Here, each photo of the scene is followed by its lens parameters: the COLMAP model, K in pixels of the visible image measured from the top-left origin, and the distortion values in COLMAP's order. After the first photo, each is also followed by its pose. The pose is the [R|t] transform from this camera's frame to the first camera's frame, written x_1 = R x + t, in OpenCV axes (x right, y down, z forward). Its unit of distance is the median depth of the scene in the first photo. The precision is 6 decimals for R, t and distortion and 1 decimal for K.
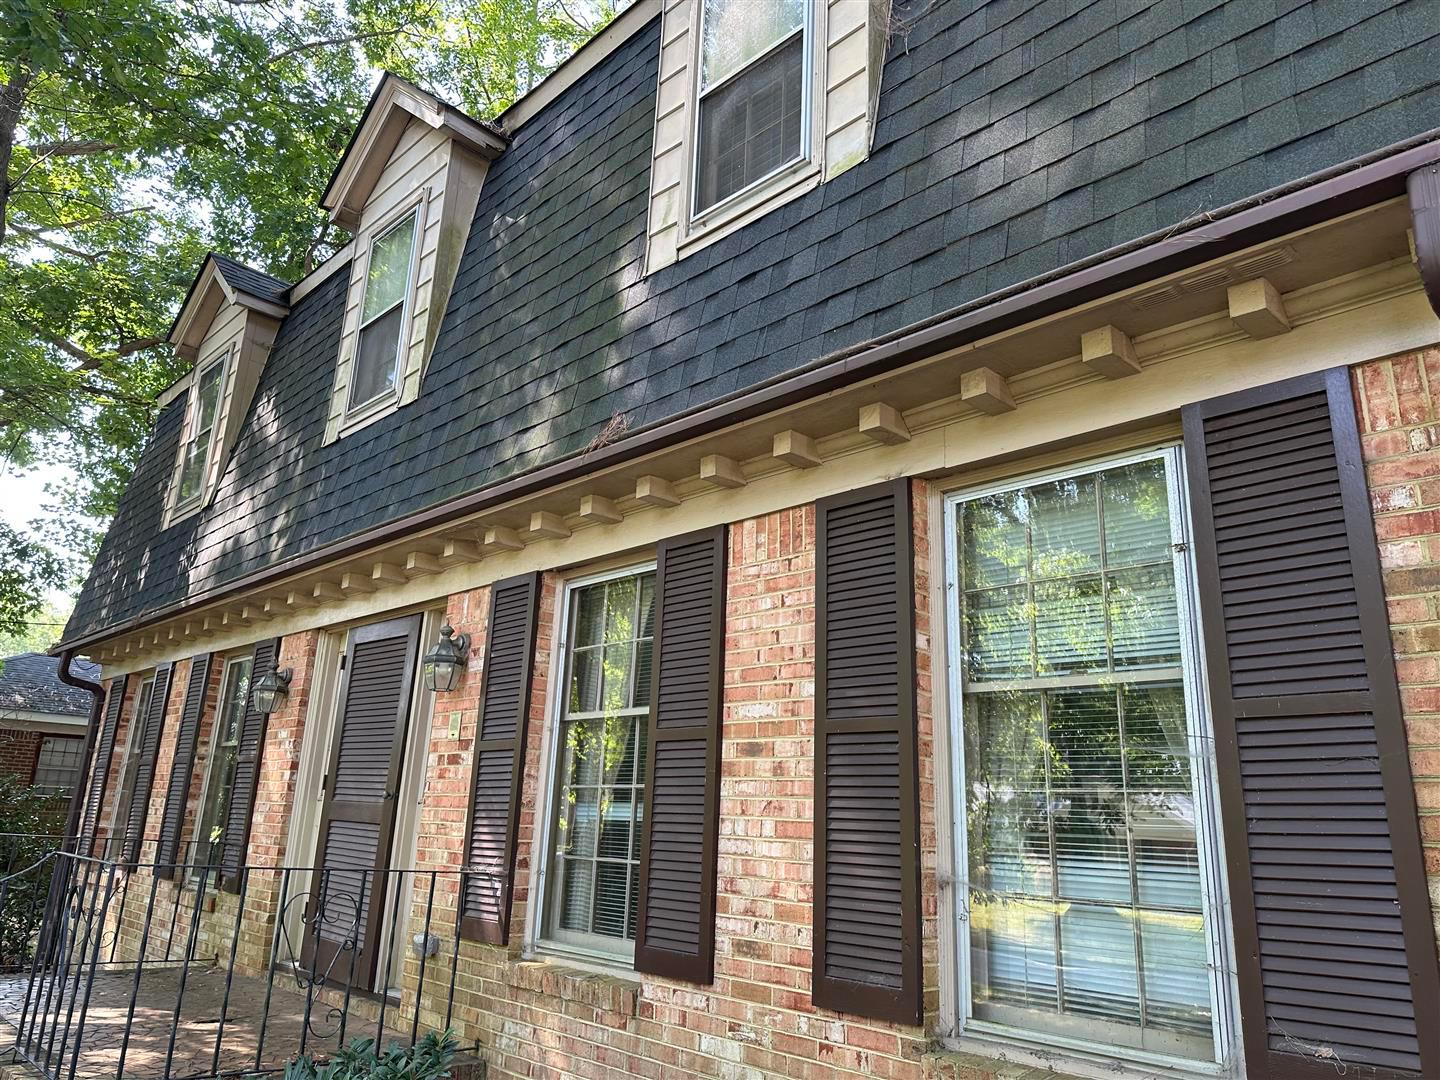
lens RADIAL K [[991.1, 0, 722.9], [0, 991.1, 530.2], [0, 0, 1]] dist [0.105720, -0.168682]
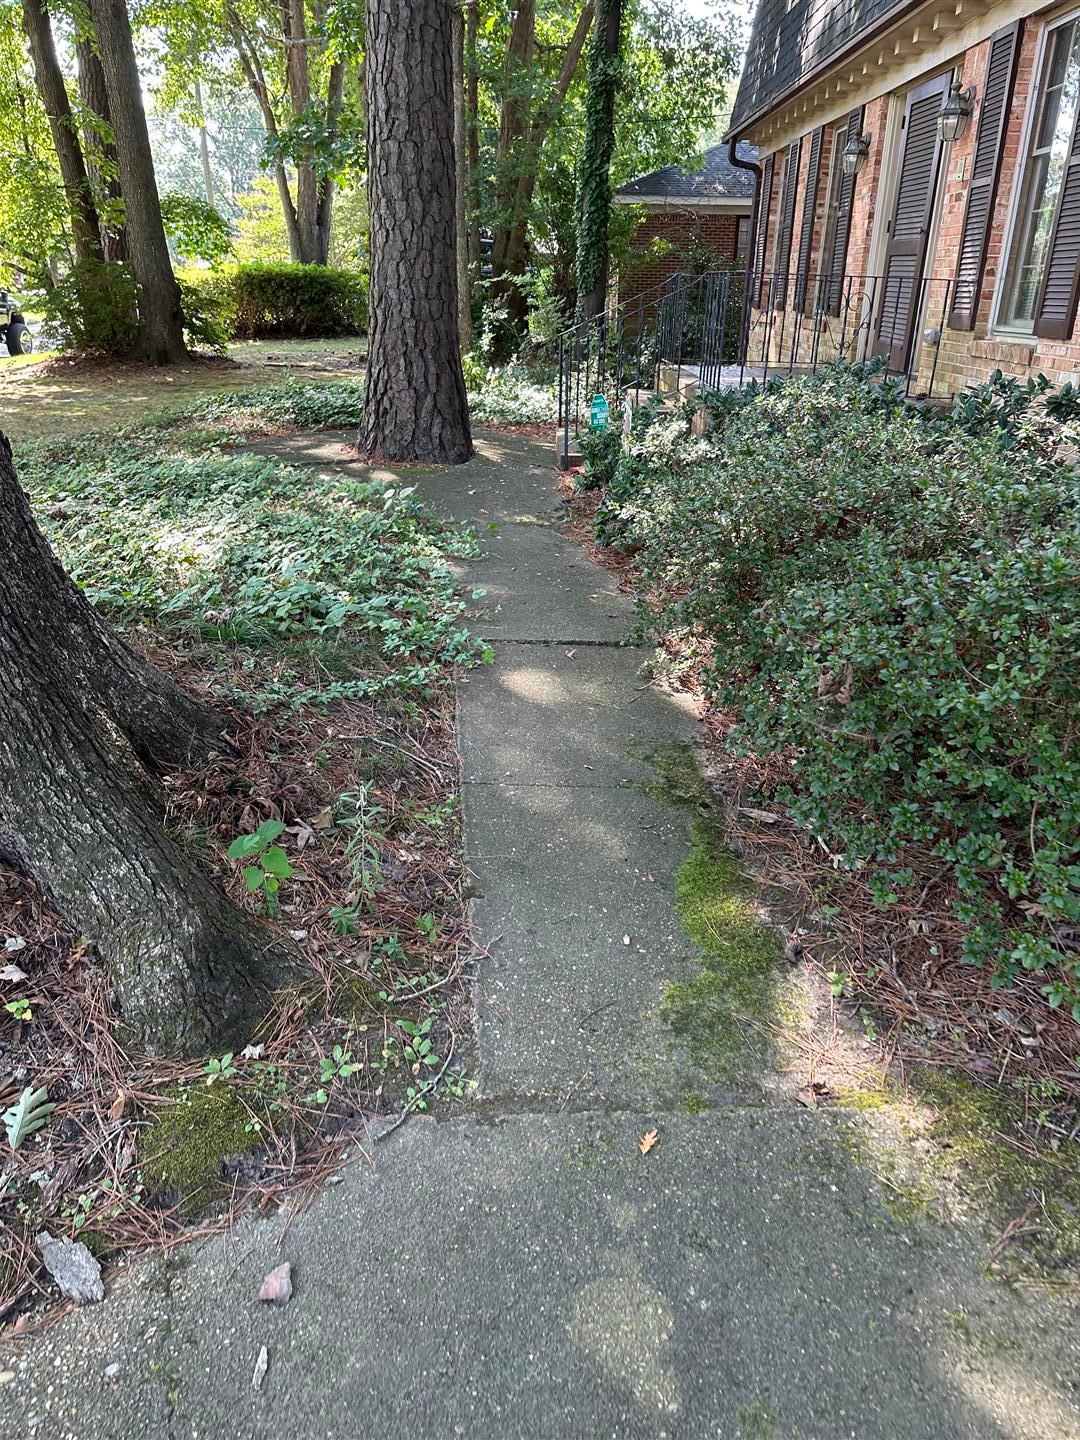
lens RADIAL K [[1007.3, 0, 546.9], [0, 1007.3, 721.9], [0, 0, 1]] dist [0.032867, -0.036779]
pose [[0.716239, 0.254777, -0.649685, 0.506620], [0.203221, 0.814478, 0.543440, -0.058503], [0.667610, -0.521262, 0.531585, -0.565692]]
